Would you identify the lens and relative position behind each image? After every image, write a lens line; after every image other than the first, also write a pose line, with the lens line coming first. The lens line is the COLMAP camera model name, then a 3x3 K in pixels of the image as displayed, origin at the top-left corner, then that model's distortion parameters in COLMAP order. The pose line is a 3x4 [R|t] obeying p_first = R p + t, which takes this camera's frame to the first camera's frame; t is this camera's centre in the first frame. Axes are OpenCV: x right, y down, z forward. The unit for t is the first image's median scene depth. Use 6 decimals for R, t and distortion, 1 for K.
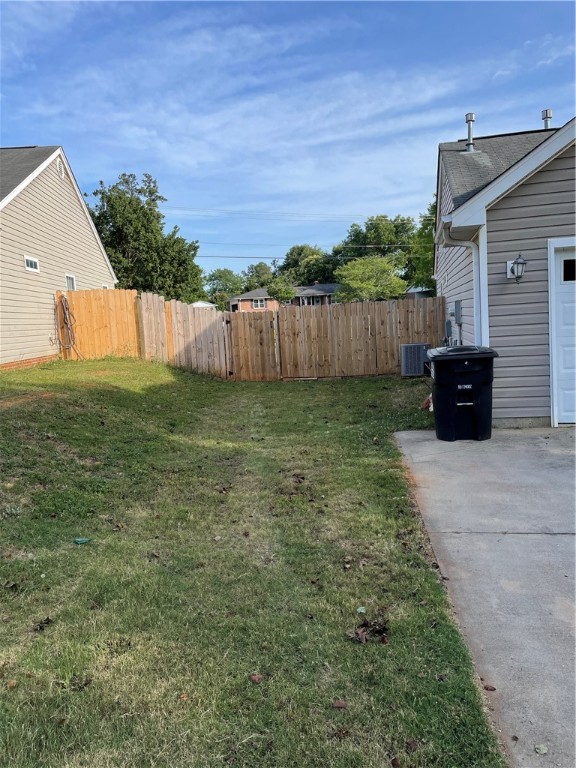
lens RADIAL K [[594.3, 0, 288.0], [0, 594.3, 384.0], [0, 0, 1]] dist [0.108856, -0.134403]
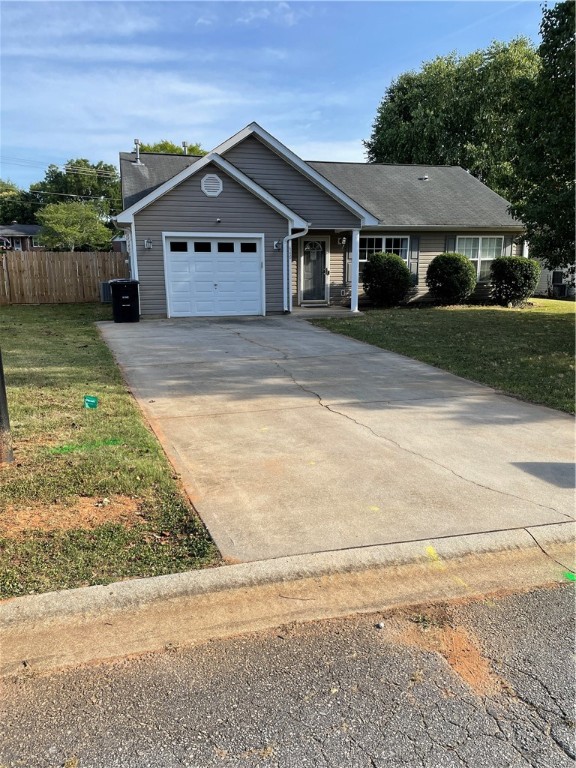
lens RADIAL K [[594.3, 0, 288.0], [0, 594.3, 384.0], [0, 0, 1]] dist [0.108856, -0.134403]
pose [[0.890979, -0.041014, 0.452188, -0.081811], [0.003642, 0.996525, 0.083210, 0.062162], [-0.454029, -0.072492, 0.888033, -0.556134]]
